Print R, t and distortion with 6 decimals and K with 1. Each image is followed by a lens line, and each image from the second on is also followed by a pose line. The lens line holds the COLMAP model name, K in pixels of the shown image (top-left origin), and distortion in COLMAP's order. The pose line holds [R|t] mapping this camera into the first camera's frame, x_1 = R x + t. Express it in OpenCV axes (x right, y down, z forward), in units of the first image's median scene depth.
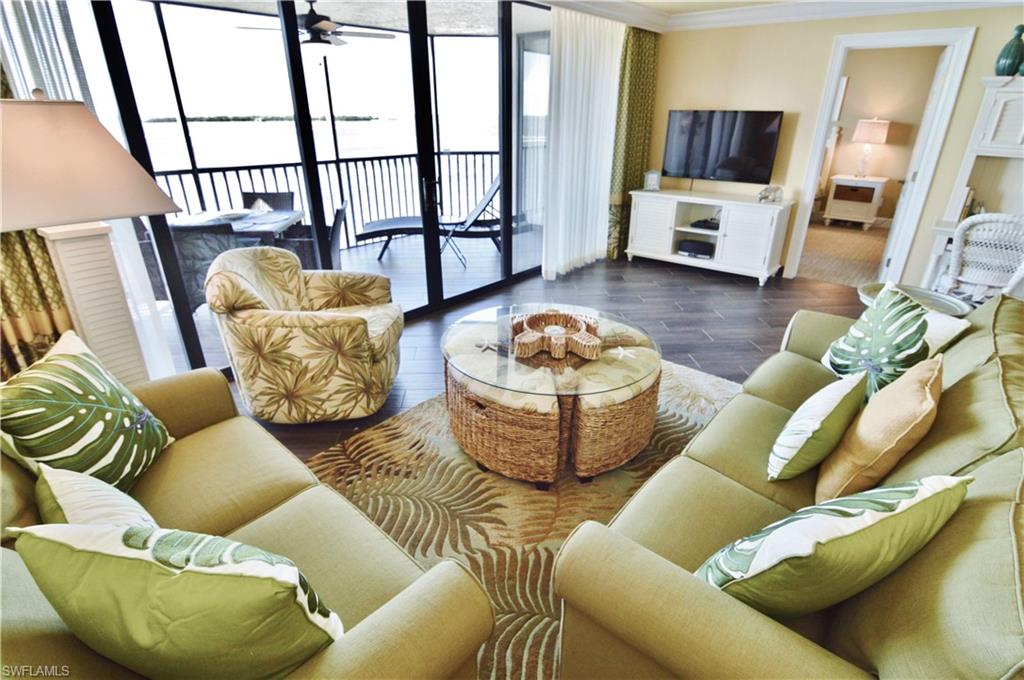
lens RADIAL K [[498.7, 0, 515.3], [0, 498.7, 334.1], [0, 0, 1]] dist [-0.004649, -0.009550]
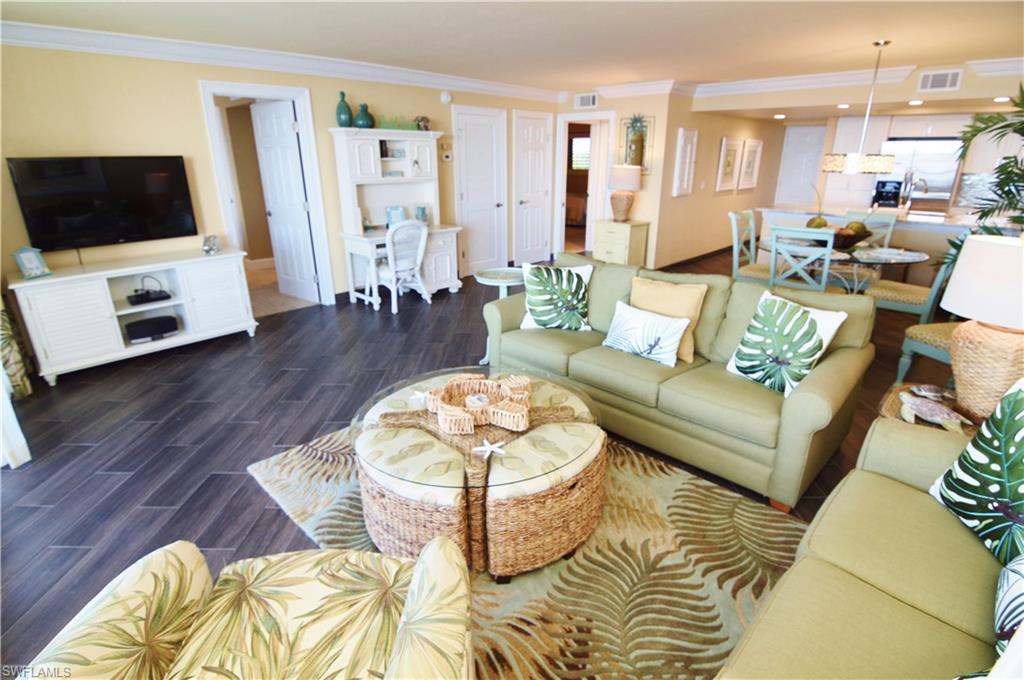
lens RADIAL K [[511.7, 0, 512.0], [0, 511.7, 340.0], [0, 0, 1]] dist [-0.024120, -0.000493]
pose [[0.063915, -0.345595, 0.936204, -0.372790], [0.406400, 0.865824, 0.291870, -0.172468], [-0.911457, 0.361818, 0.195789, 0.370857]]
